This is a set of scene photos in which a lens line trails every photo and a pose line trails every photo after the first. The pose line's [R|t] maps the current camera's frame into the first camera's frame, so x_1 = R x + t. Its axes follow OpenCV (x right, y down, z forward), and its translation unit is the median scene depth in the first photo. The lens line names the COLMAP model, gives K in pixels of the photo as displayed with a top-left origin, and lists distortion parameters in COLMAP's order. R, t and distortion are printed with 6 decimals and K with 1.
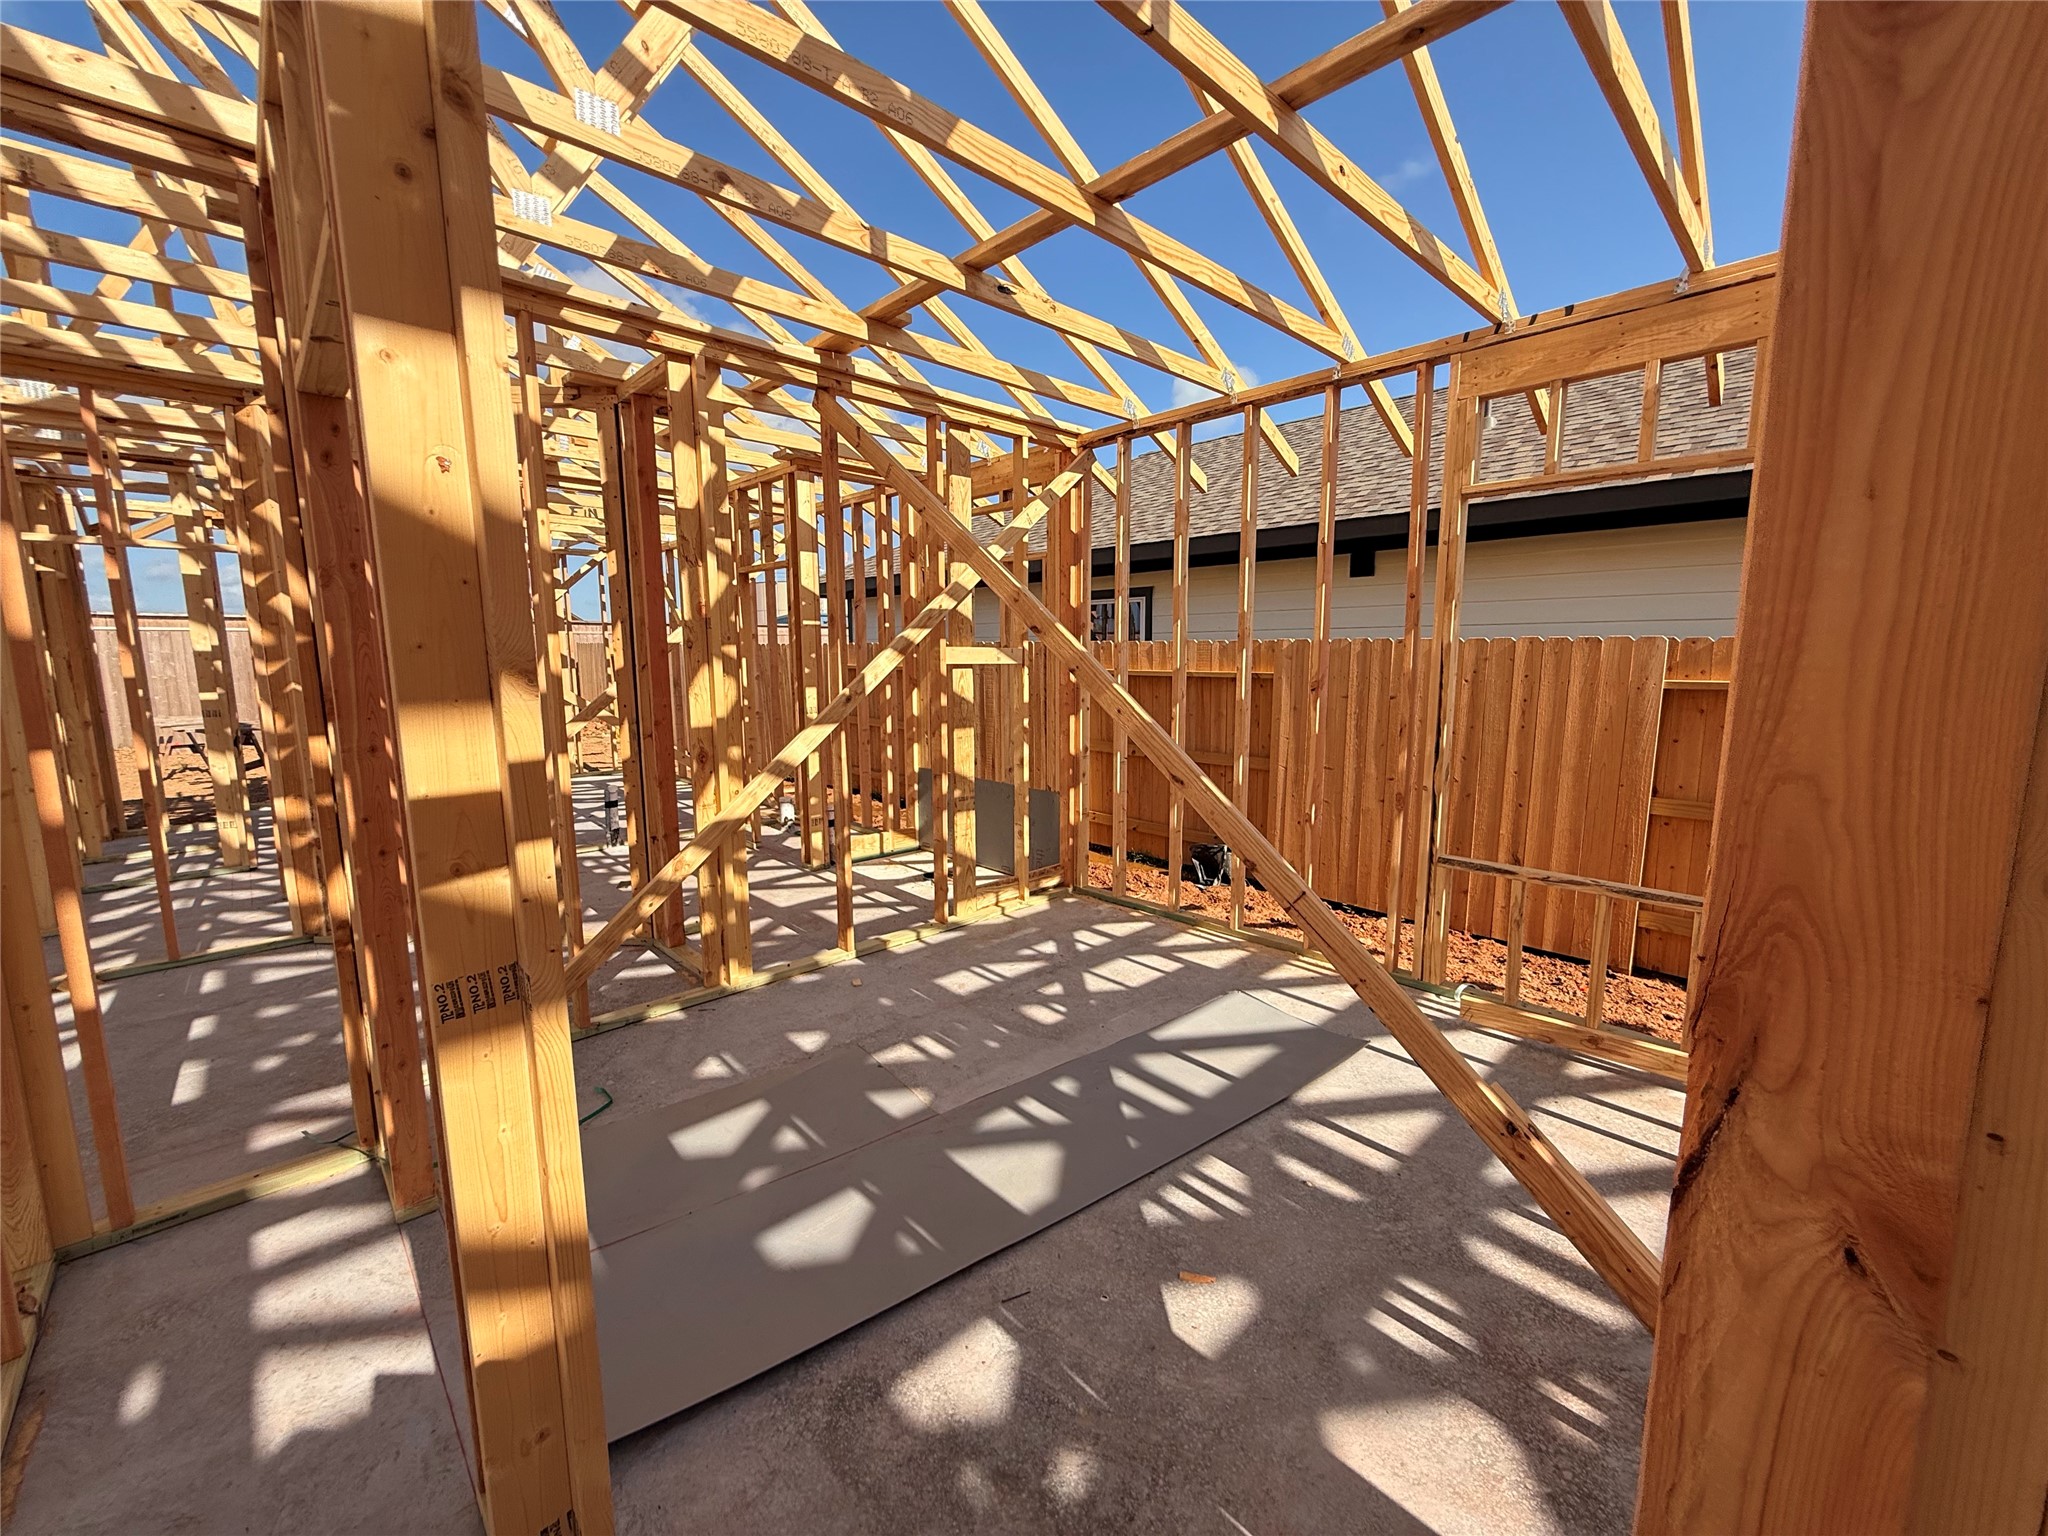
lens RADIAL K [[817.5, 0, 1024.0], [0, 817.5, 768.0], [0, 0, 1]] dist [0.000016, -0.000108]
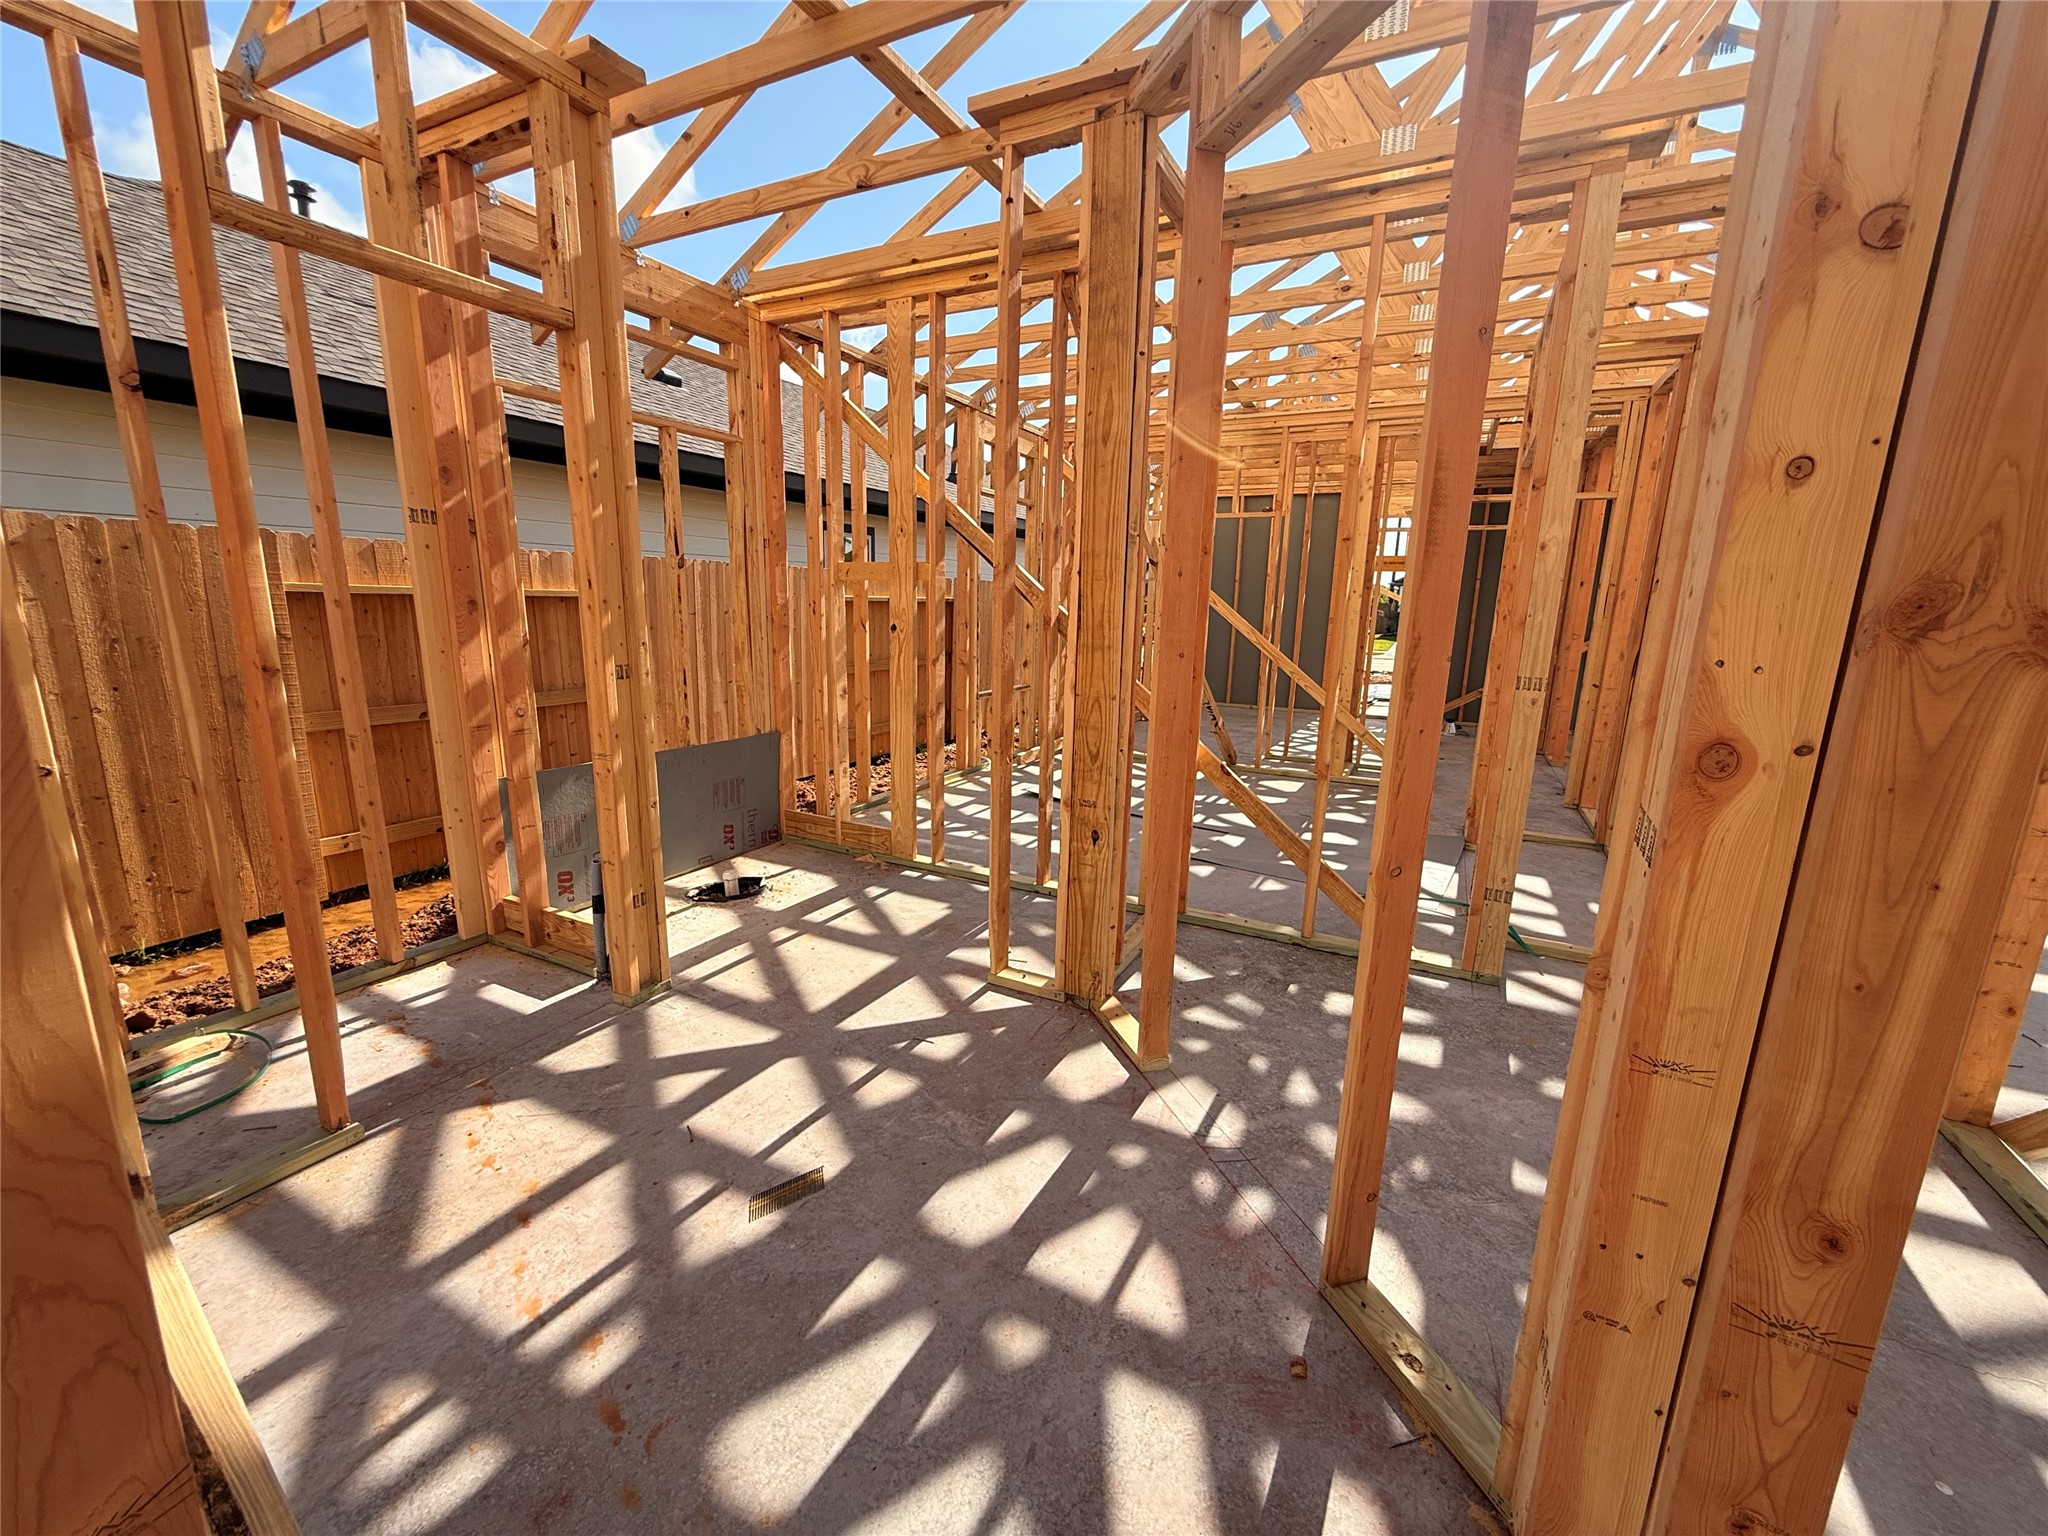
lens RADIAL K [[817.5, 0, 1024.0], [0, 817.5, 768.0], [0, 0, 1]] dist [0.000016, -0.000108]
pose [[-0.331009, -0.198824, 0.922443, -0.834917], [0.107273, 0.963284, 0.246121, -0.115077], [-0.937510, 0.180422, -0.297528, 0.999433]]
